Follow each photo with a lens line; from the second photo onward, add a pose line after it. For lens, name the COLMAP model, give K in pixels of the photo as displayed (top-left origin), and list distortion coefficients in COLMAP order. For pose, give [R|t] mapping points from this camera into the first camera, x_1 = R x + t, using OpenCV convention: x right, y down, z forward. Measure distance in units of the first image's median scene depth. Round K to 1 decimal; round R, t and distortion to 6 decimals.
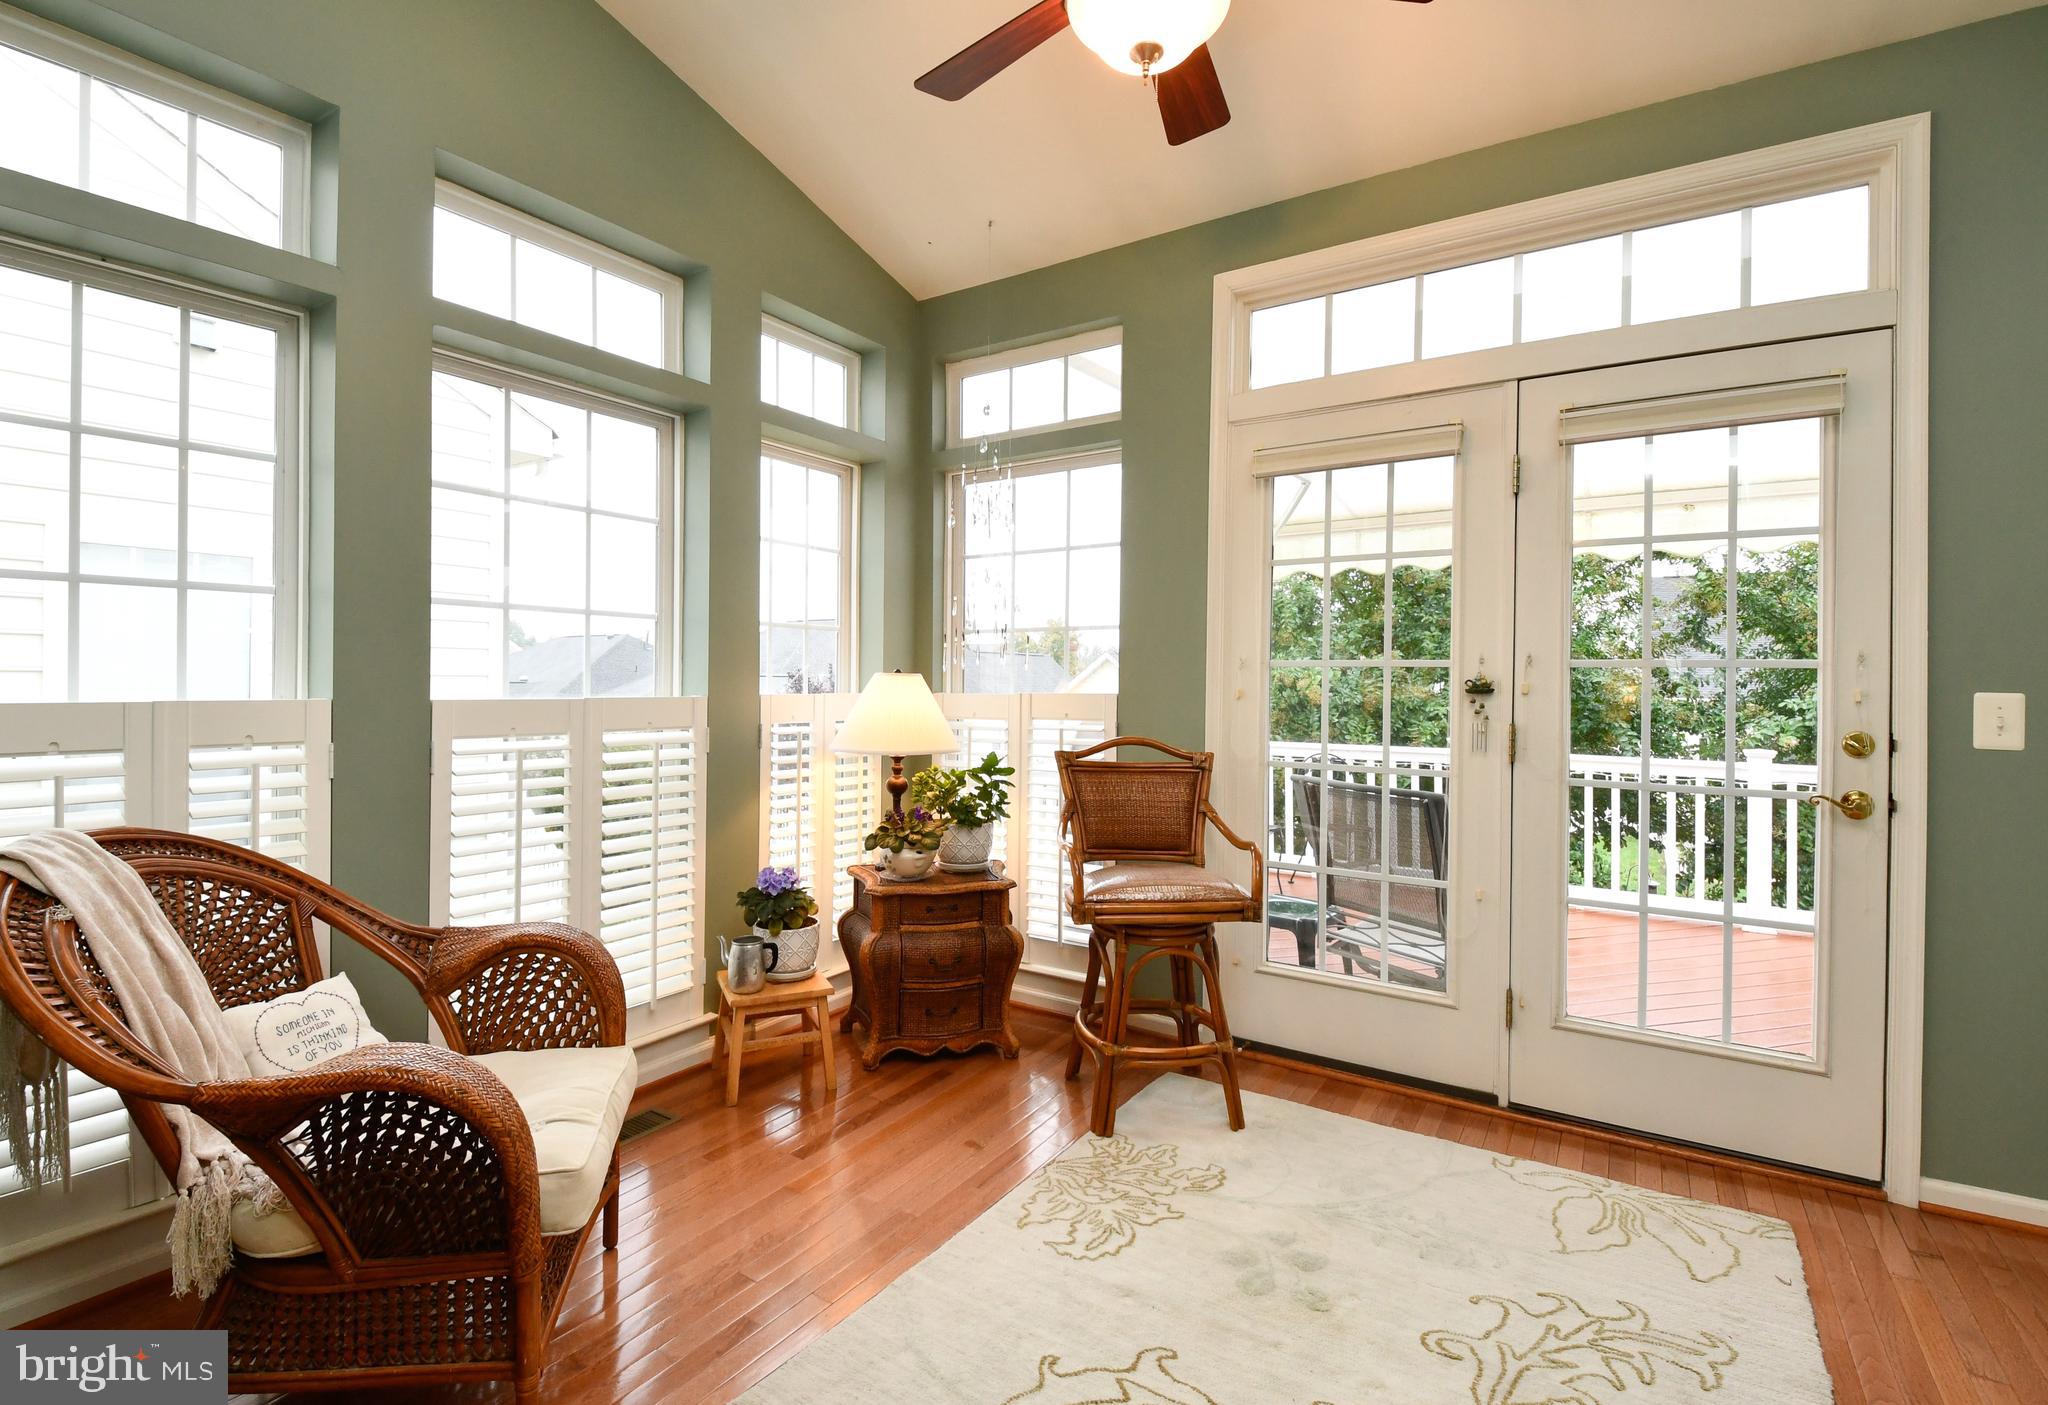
lens RADIAL K [[970.6, 0, 1021.1], [0, 970.6, 687.1], [0, 0, 1]] dist [0.022267, -0.012196]
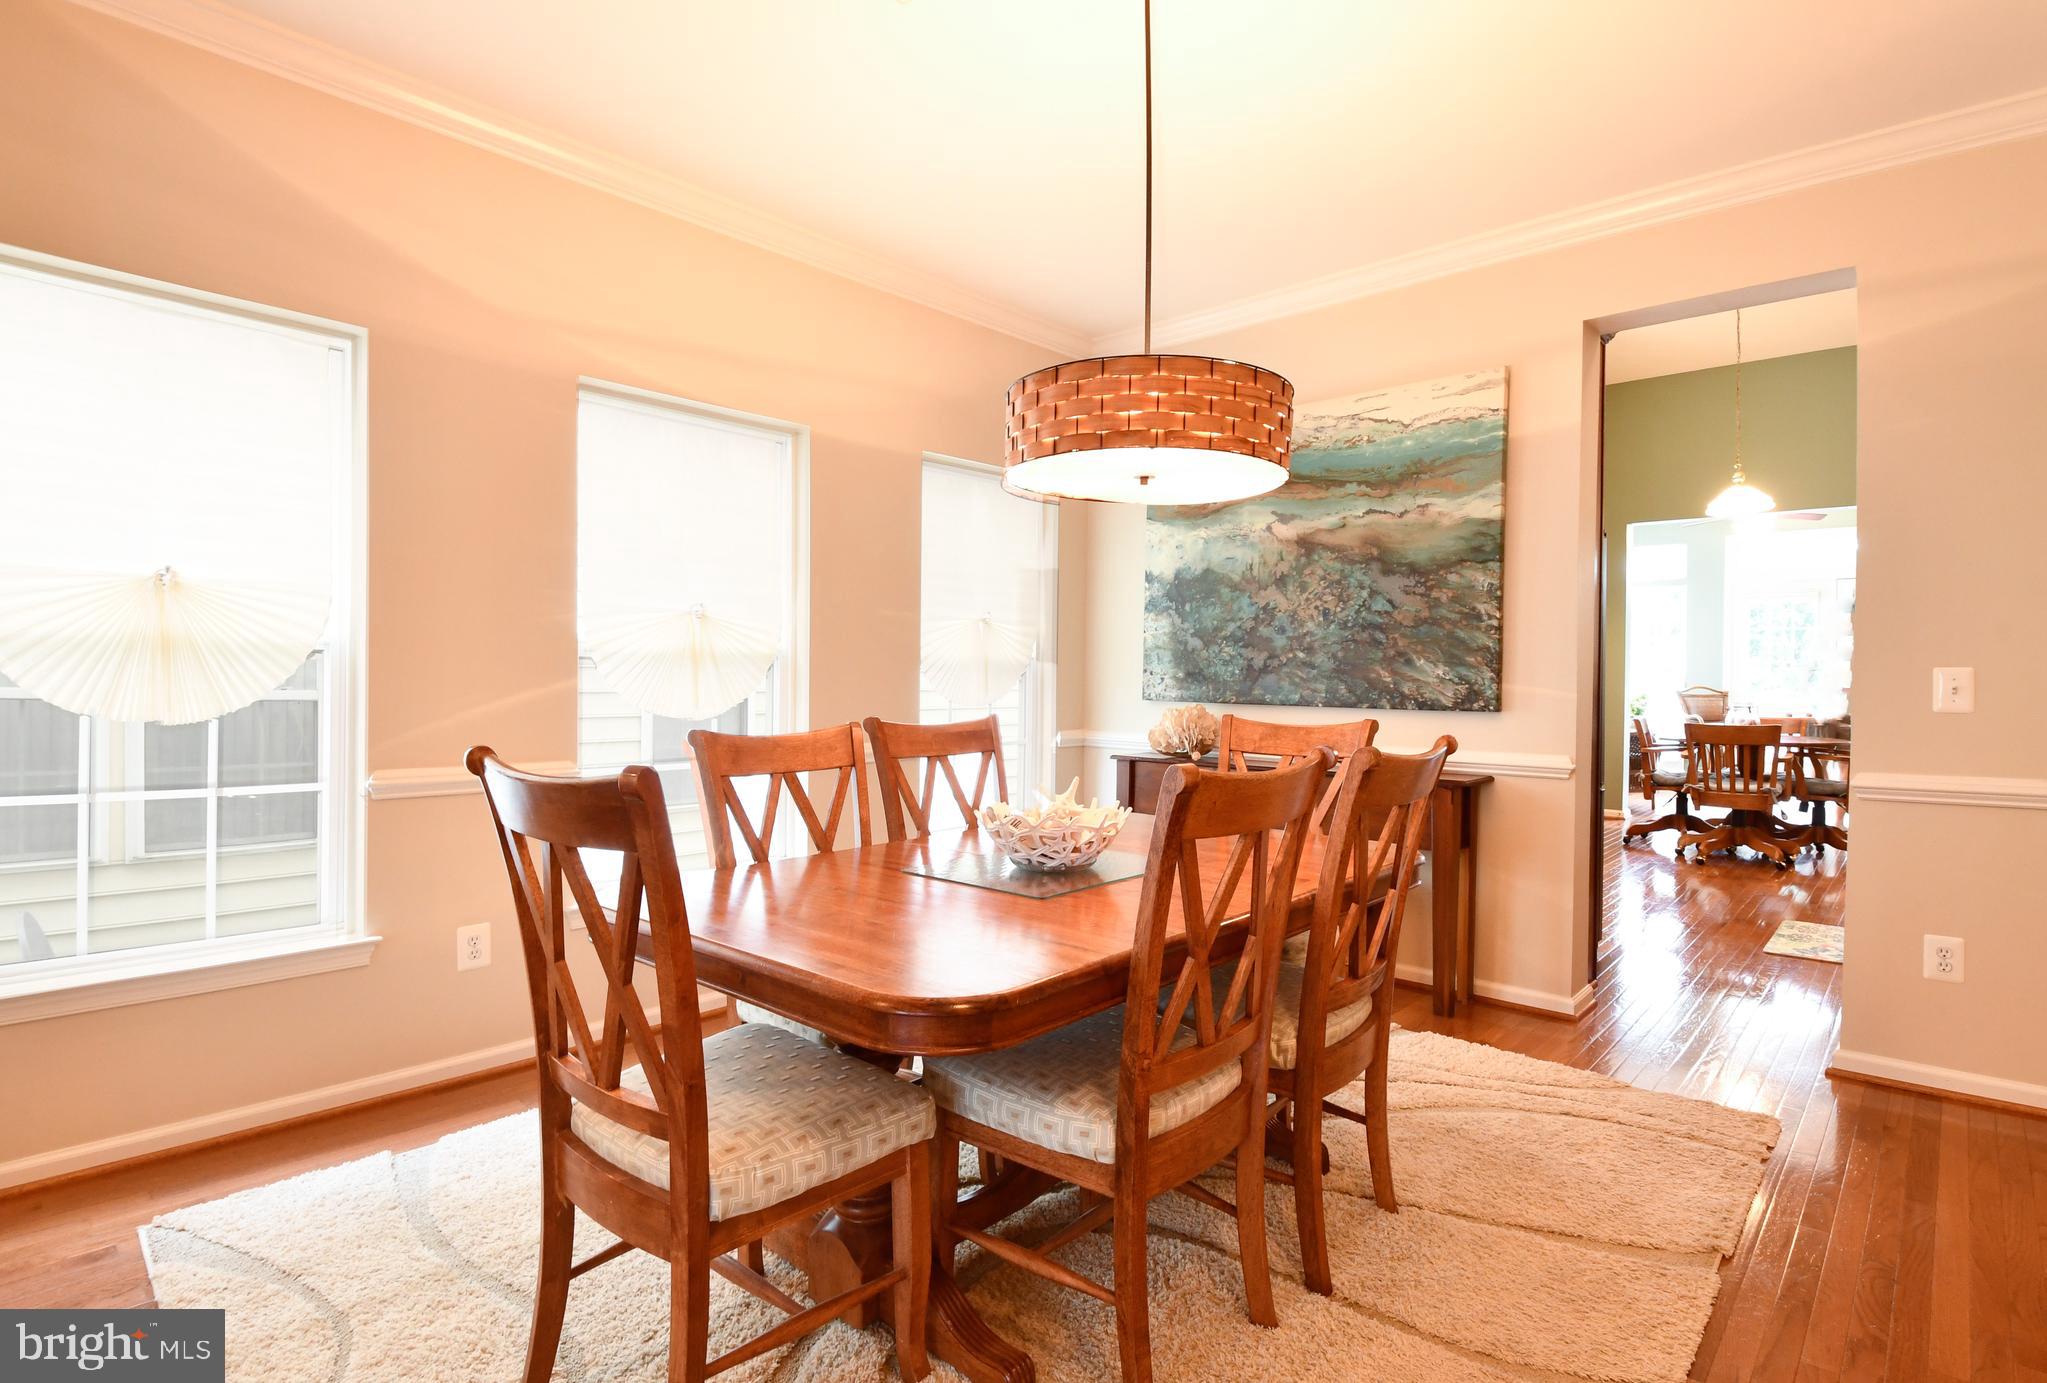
lens RADIAL K [[980.2, 0, 1029.7], [0, 980.2, 691.2], [0, 0, 1]] dist [0.000690, -0.000471]
pose [[0.981899, -0.006503, -0.189293, -1.500740], [0.008492, 0.999917, 0.009696, 0.019805], [0.189215, -0.011128, 0.981873, -2.698238]]
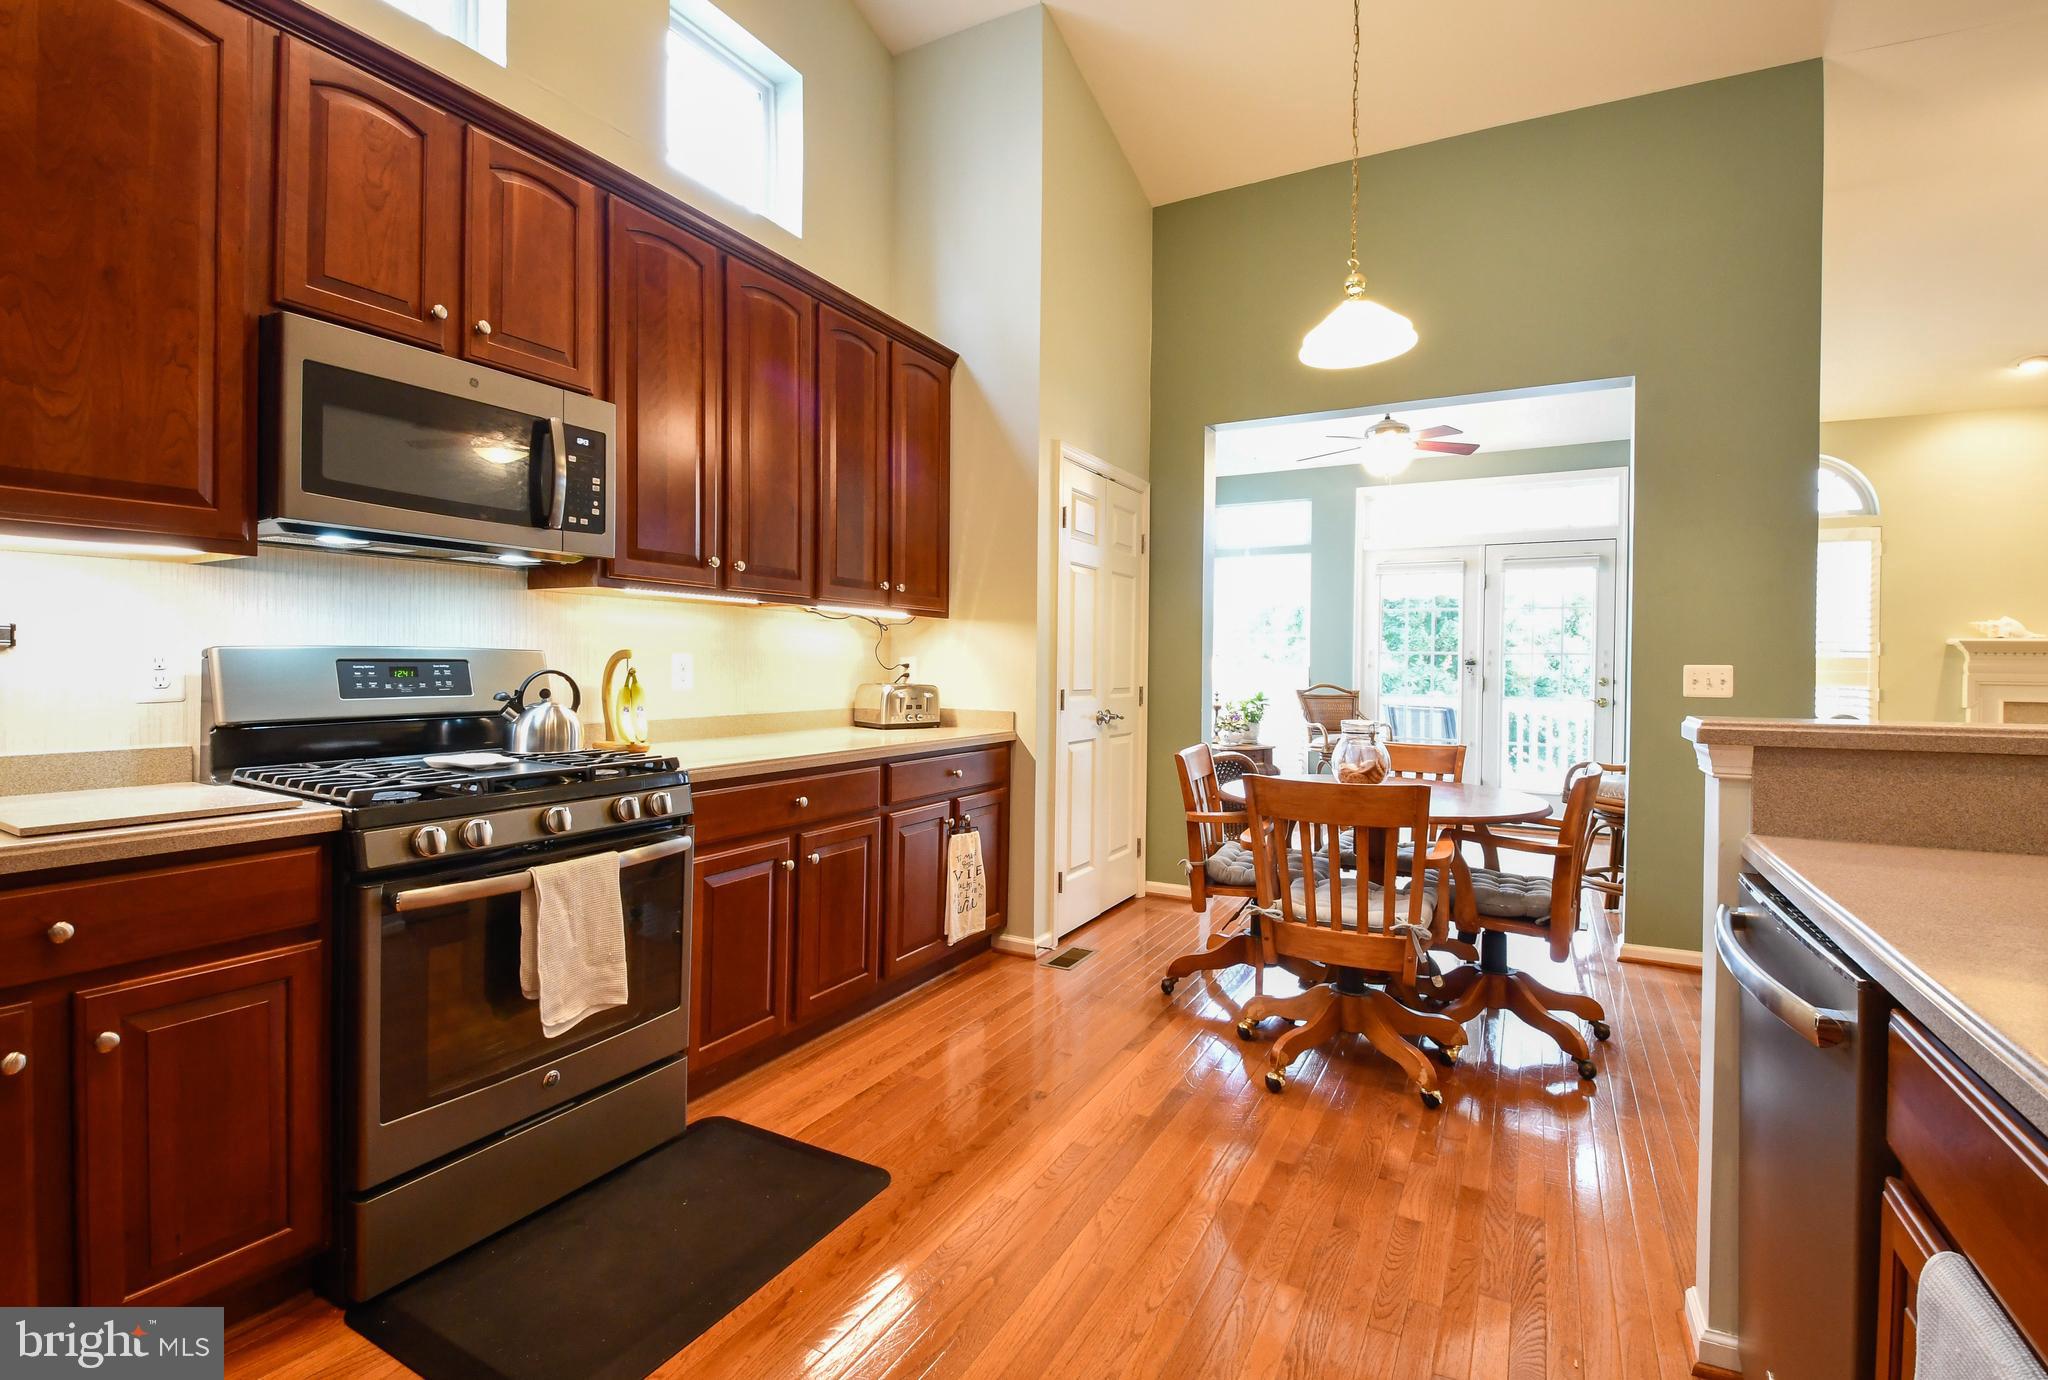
lens RADIAL K [[970.8, 0, 1035.6], [0, 970.8, 656.5], [0, 0, 1]] dist [0.023795, -0.021543]
pose [[0.995576, 0.000622, 0.093962, -0.828349], [0.000330, 0.999949, -0.010118, 0.010180], [-0.093964, 0.010105, 0.995524, -1.314304]]
